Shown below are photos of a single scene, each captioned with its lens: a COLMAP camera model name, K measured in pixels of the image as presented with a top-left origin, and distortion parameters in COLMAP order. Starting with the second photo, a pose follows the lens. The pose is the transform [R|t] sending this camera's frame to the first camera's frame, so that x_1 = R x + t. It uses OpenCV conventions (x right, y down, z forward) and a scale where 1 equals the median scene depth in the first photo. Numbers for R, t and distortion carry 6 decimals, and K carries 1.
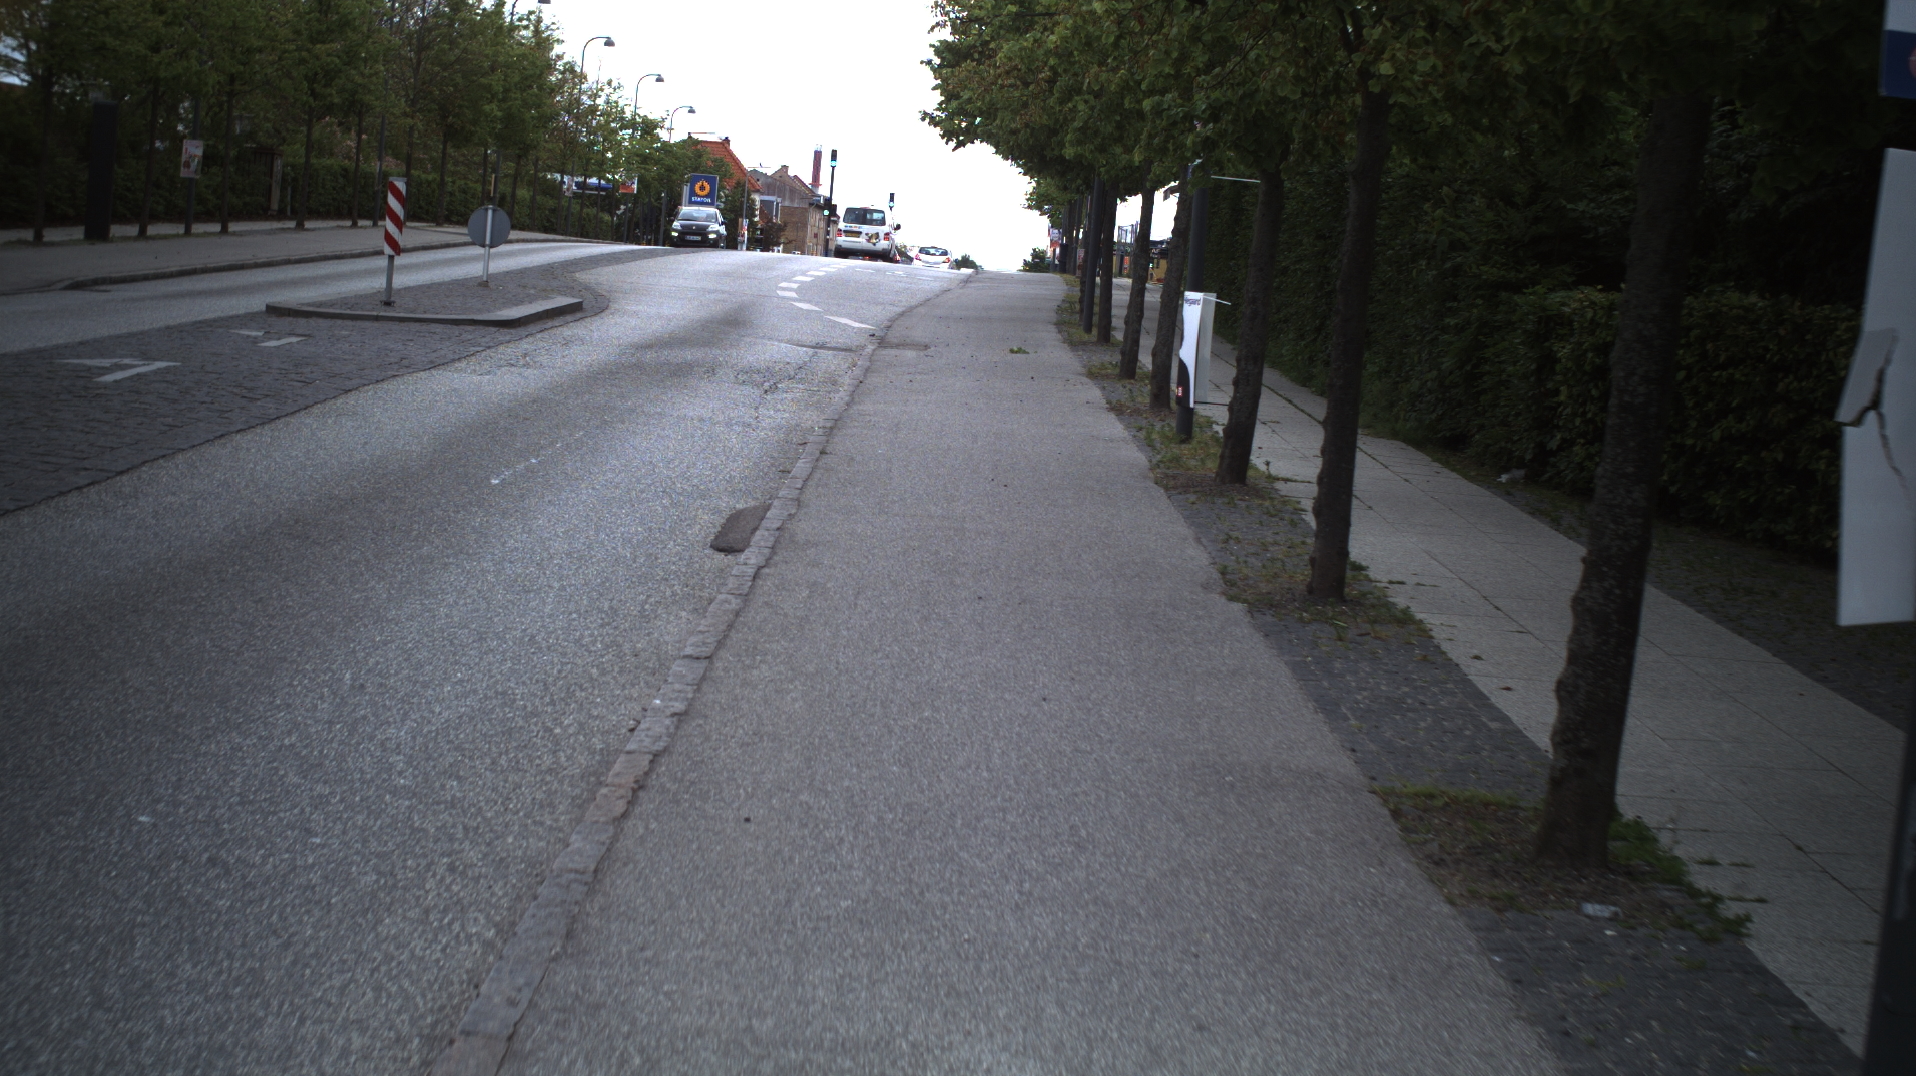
lens RADIAL K [[3387.4, 0, 958.0], [0, 3387.4, 538.0], [0, 0, 1]] dist [-0.303364, 0.394425]
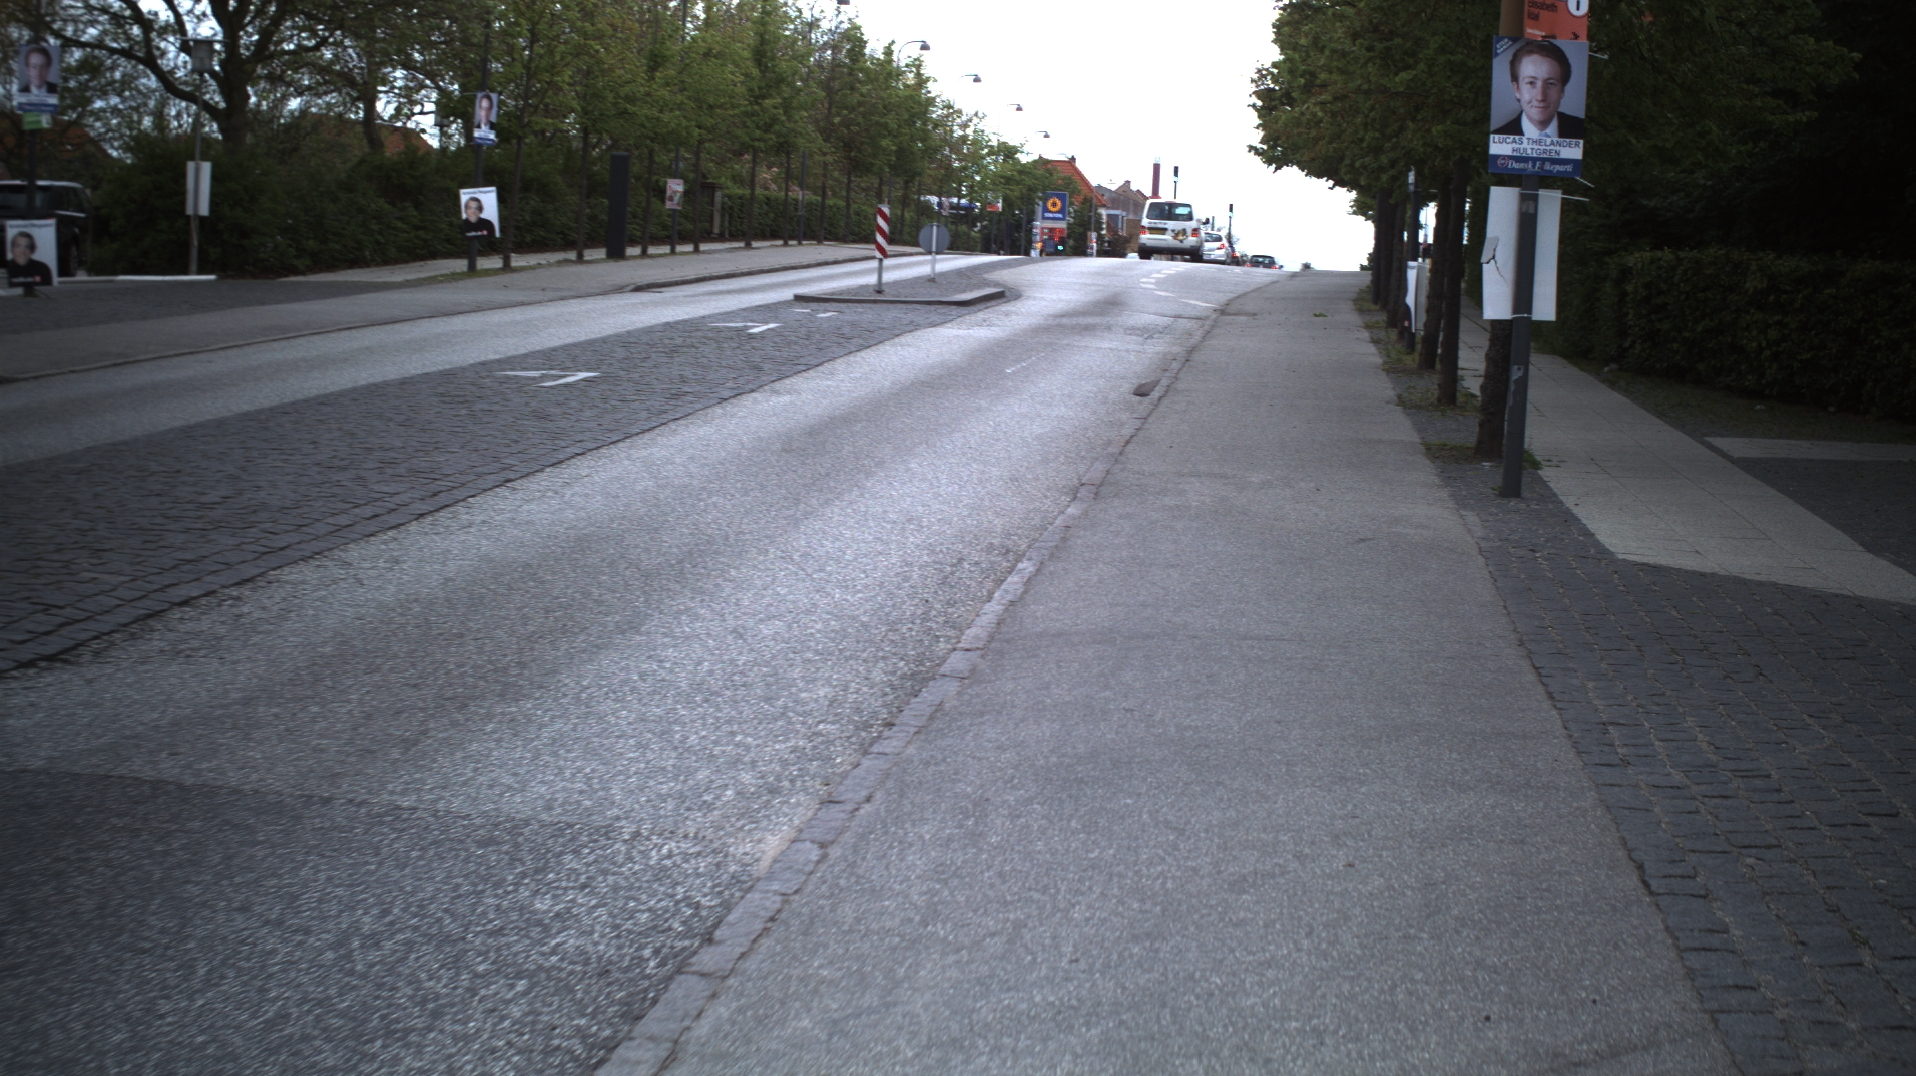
lens RADIAL K [[3387.4, 0, 958.0], [0, 3387.4, 538.0], [0, 0, 1]] dist [-0.303364, 0.394425]
pose [[0.994342, -0.025494, -0.103126, 0.009761], [0.025077, 0.999671, -0.005333, 0.038021], [0.103228, 0.002717, 0.994654, -0.379218]]
